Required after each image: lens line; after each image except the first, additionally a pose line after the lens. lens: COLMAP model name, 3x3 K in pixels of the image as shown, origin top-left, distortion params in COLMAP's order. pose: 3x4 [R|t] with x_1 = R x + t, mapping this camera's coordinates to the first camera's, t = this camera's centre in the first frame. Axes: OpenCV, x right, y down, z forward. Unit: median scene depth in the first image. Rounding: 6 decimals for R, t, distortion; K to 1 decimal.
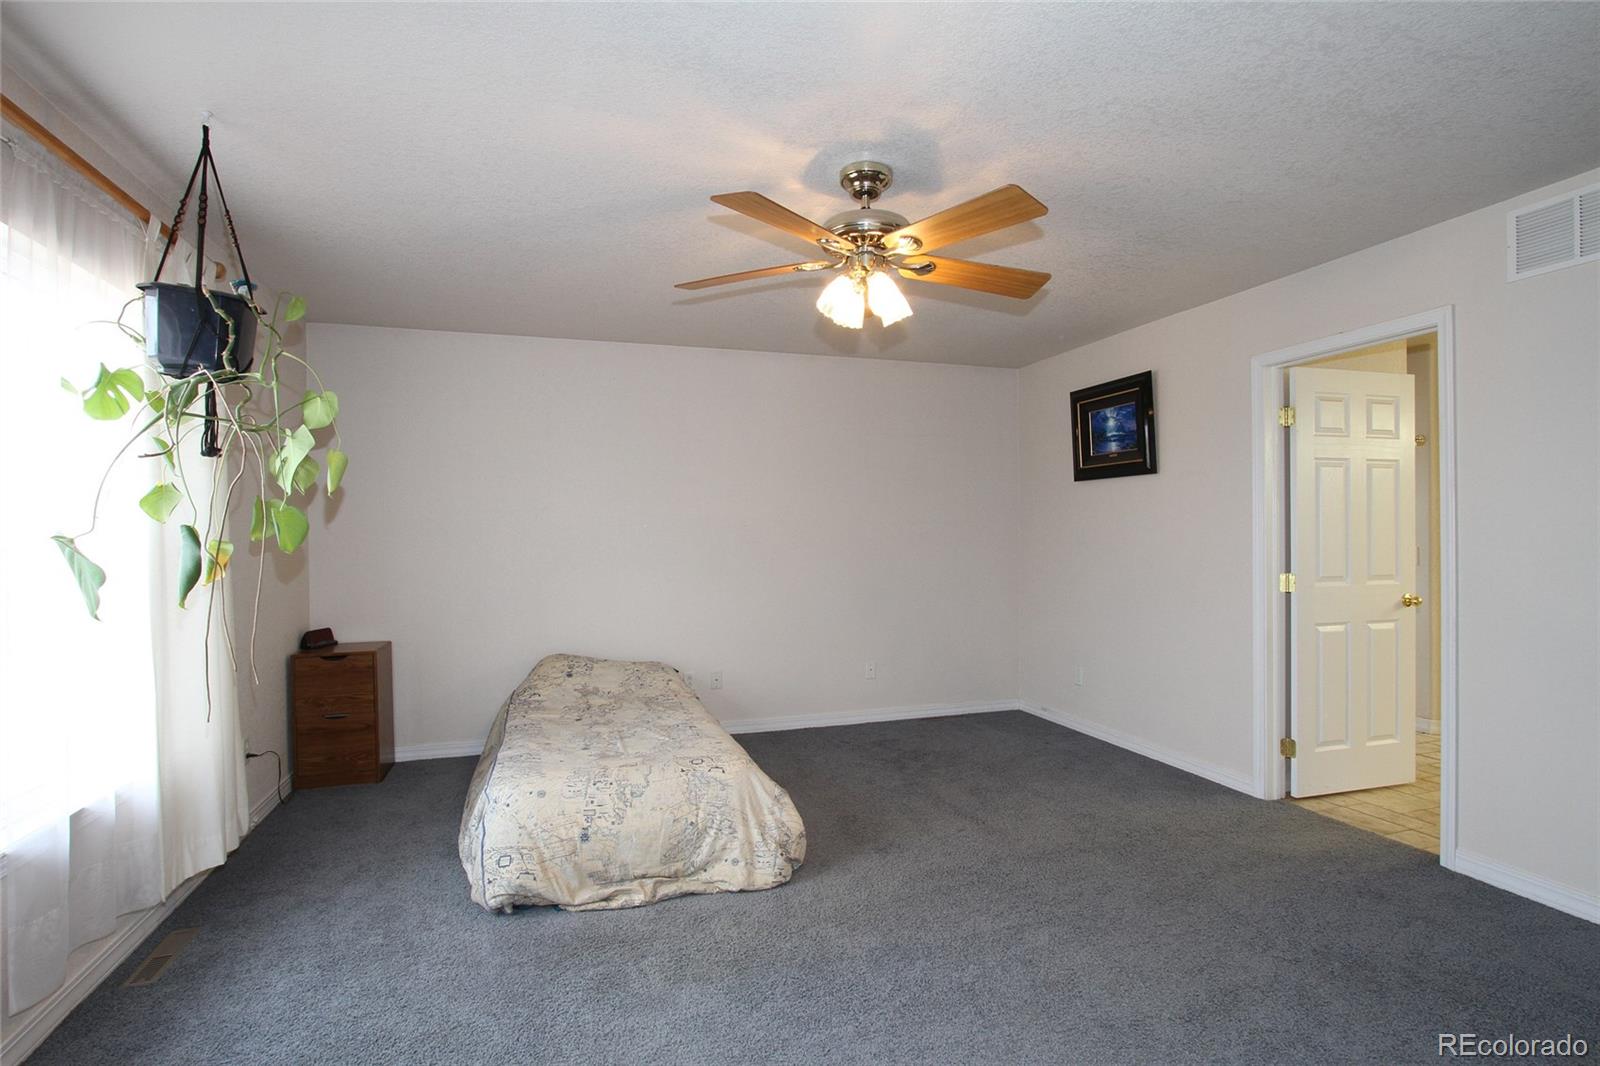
lens RADIAL K [[779.3, 0, 800.0], [0, 779.3, 533.0], [0, 0, 1]] dist [-0.026762, 0.000298]
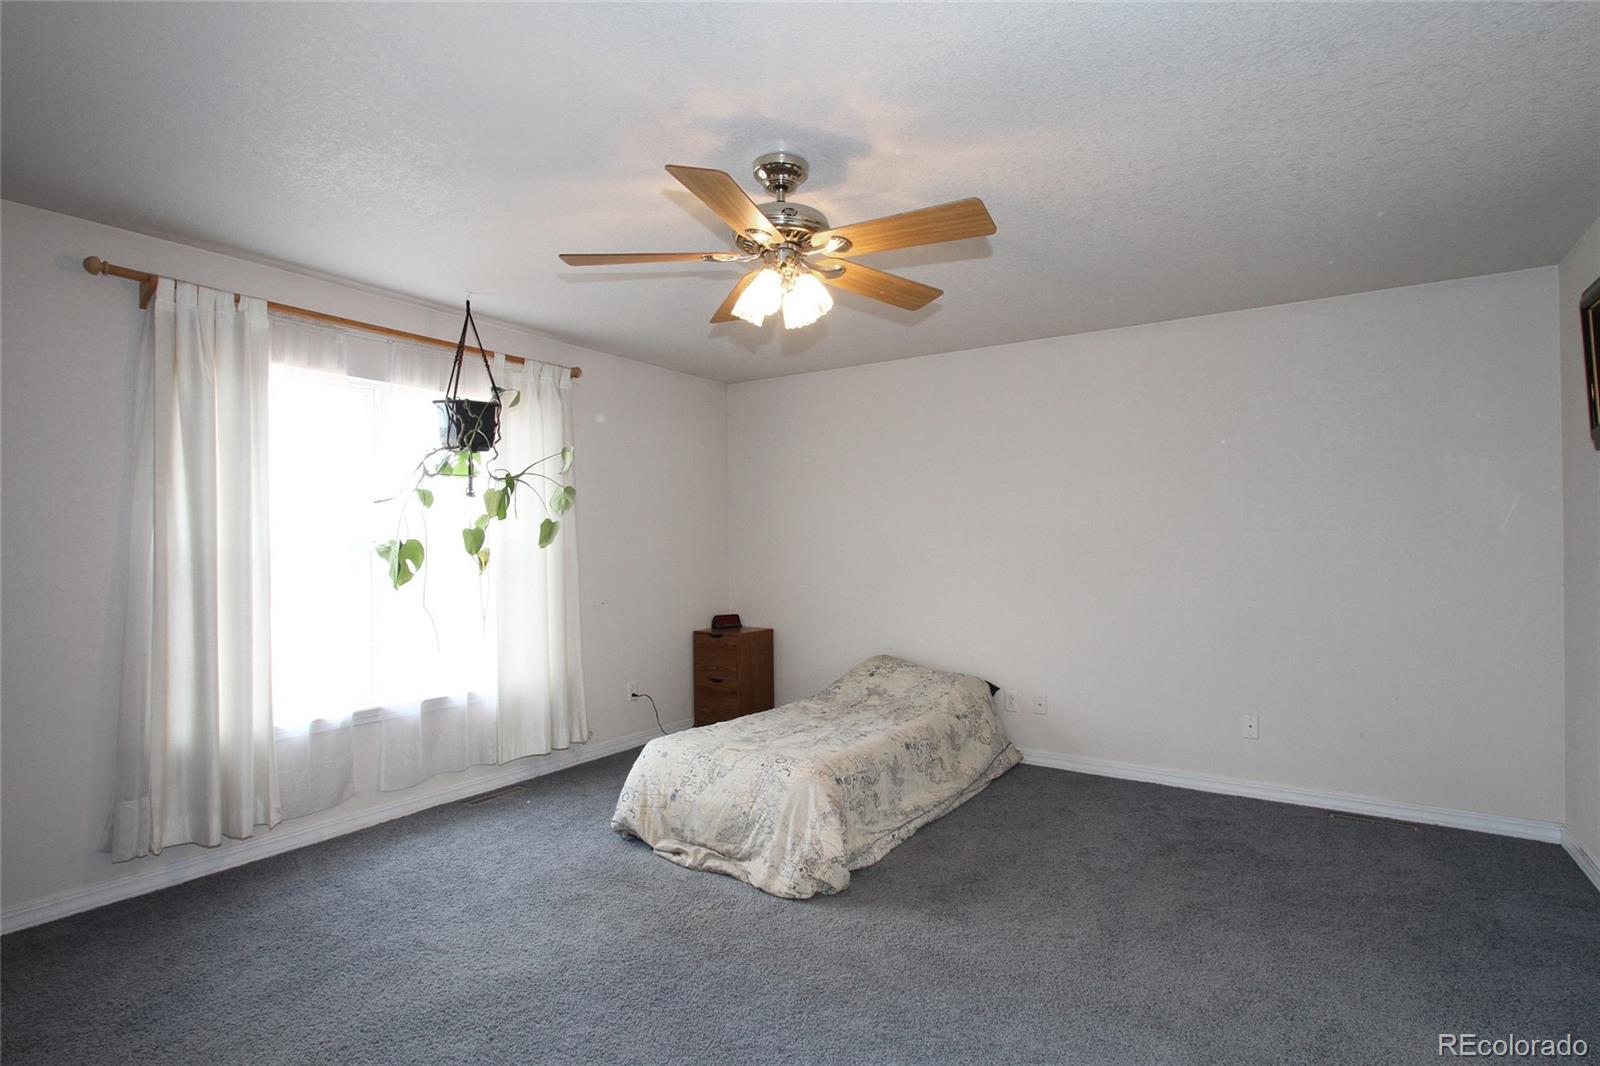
lens RADIAL K [[768.9, 0, 800.0], [0, 768.9, 533.0], [0, 0, 1]] dist [-0.013530, 0.000192]
pose [[0.634733, -0.004579, -0.772718, 0.756378], [-0.002497, 0.999965, -0.007977, -0.009585], [0.772727, 0.006992, 0.634700, 0.382032]]
